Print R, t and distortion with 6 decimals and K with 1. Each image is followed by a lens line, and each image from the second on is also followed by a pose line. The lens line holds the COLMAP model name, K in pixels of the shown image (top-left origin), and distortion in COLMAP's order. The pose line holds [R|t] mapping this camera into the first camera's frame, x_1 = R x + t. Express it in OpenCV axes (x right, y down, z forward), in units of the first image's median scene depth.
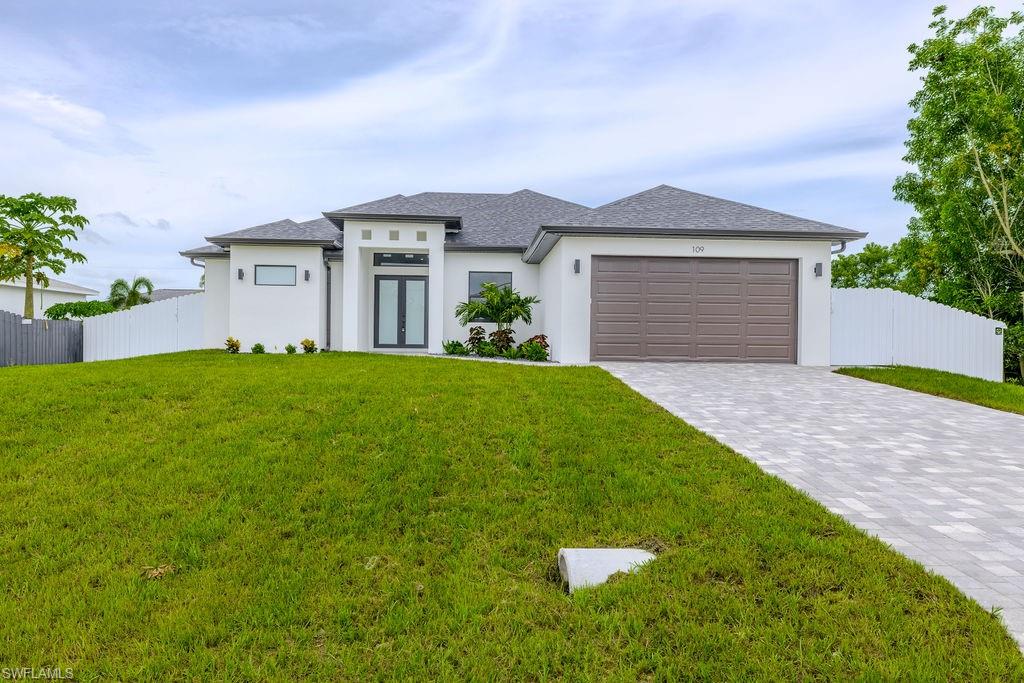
lens RADIAL K [[730.3, 0, 517.2], [0, 730.3, 341.3], [0, 0, 1]] dist [0.003739, 0.000658]
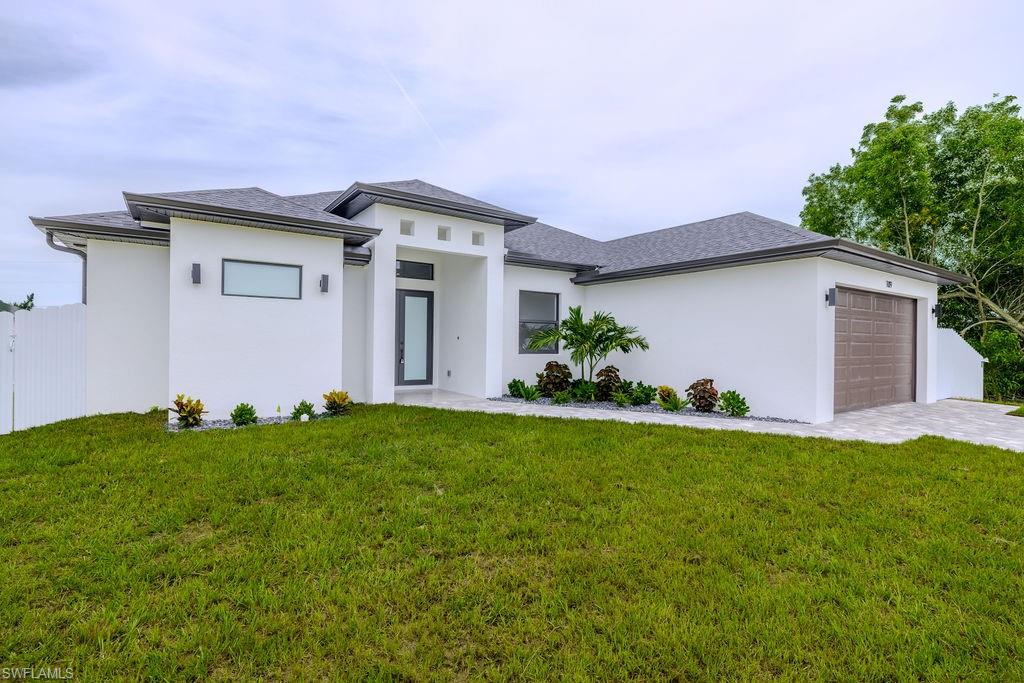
lens RADIAL K [[491.7, 0, 511.0], [0, 491.7, 339.2], [0, 0, 1]] dist [-0.000978, 0.000179]
pose [[0.849549, 0.000339, 0.527510, -0.367839], [-0.003115, 0.999986, 0.004374, -0.046418], [-0.527501, -0.005359, 0.849538, 0.570261]]
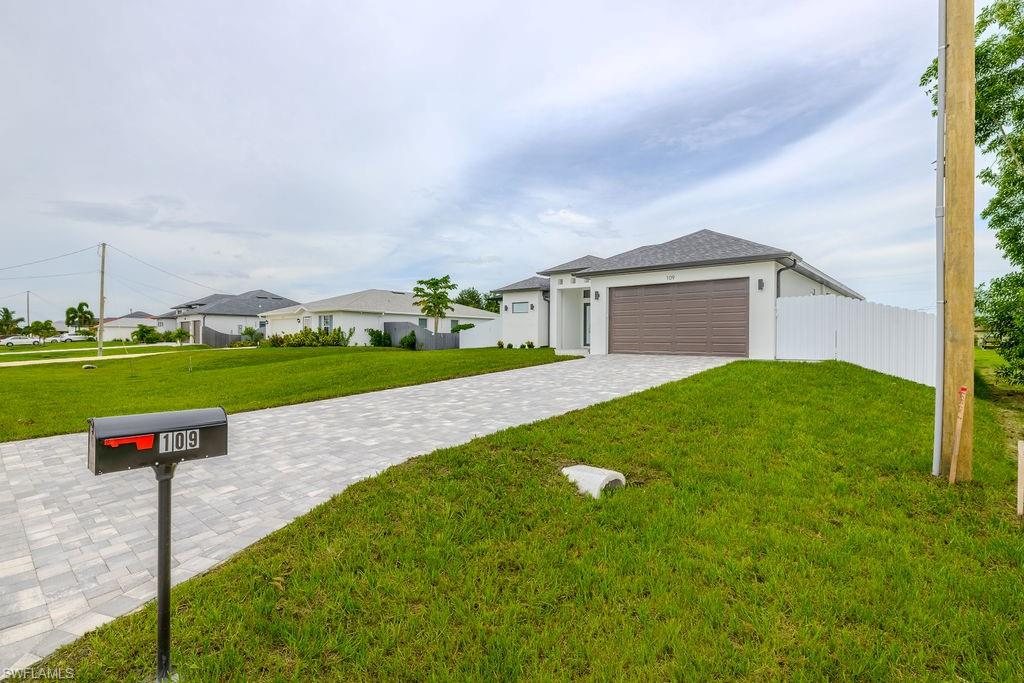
lens RADIAL K [[491.7, 0, 513.6], [0, 491.7, 341.1], [0, 0, 1]] dist [-0.000978, 0.000179]
pose [[0.718632, -0.004687, -0.695374, 0.545345], [0.002395, 0.999988, -0.004265, 0.002295], [0.695386, 0.001400, 0.718635, 0.066383]]
